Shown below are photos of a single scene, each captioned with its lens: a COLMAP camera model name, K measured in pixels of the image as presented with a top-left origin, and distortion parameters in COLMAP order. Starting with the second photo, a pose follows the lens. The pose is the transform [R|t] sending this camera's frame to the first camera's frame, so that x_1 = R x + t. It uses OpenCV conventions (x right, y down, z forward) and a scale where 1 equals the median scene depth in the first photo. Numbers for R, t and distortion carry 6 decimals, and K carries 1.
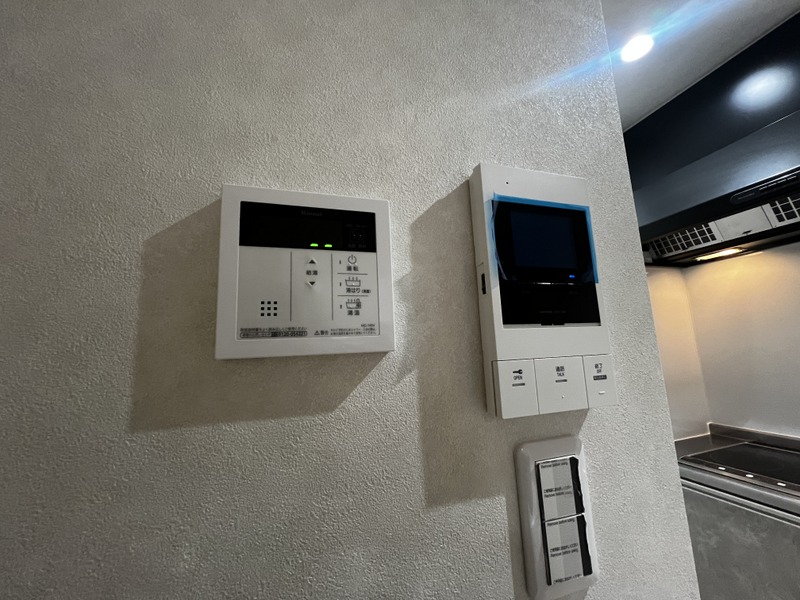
lens RADIAL K [[321.5, 0, 400.0], [0, 321.5, 300.0], [0, 0, 1]] dist [0.000451, 0.000090]
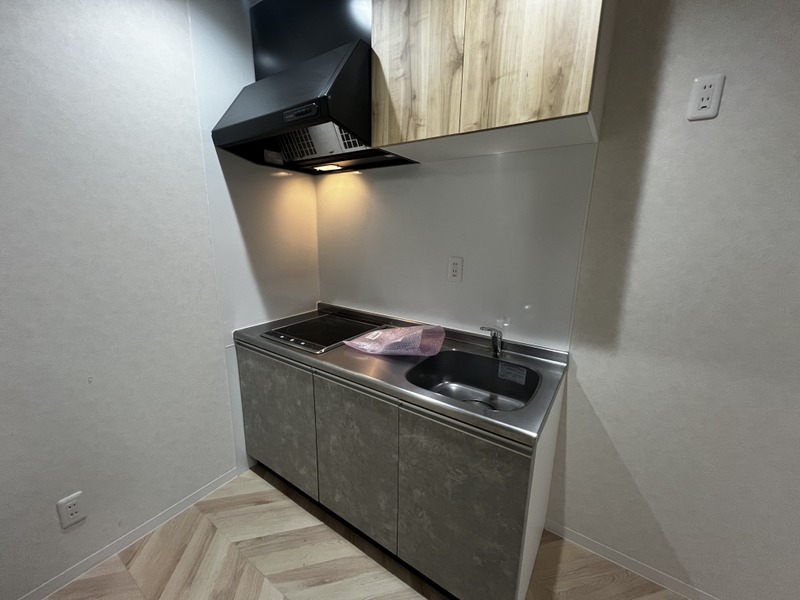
lens RADIAL K [[322.6, 0, 400.0], [0, 322.6, 300.0], [0, 0, 1]] dist [0.000569, 0.000156]
pose [[0.776818, -0.072134, 0.625581, 0.487308], [-0.150986, 0.943106, 0.296234, -0.086469], [-0.611357, -0.324573, 0.721730, -0.200615]]
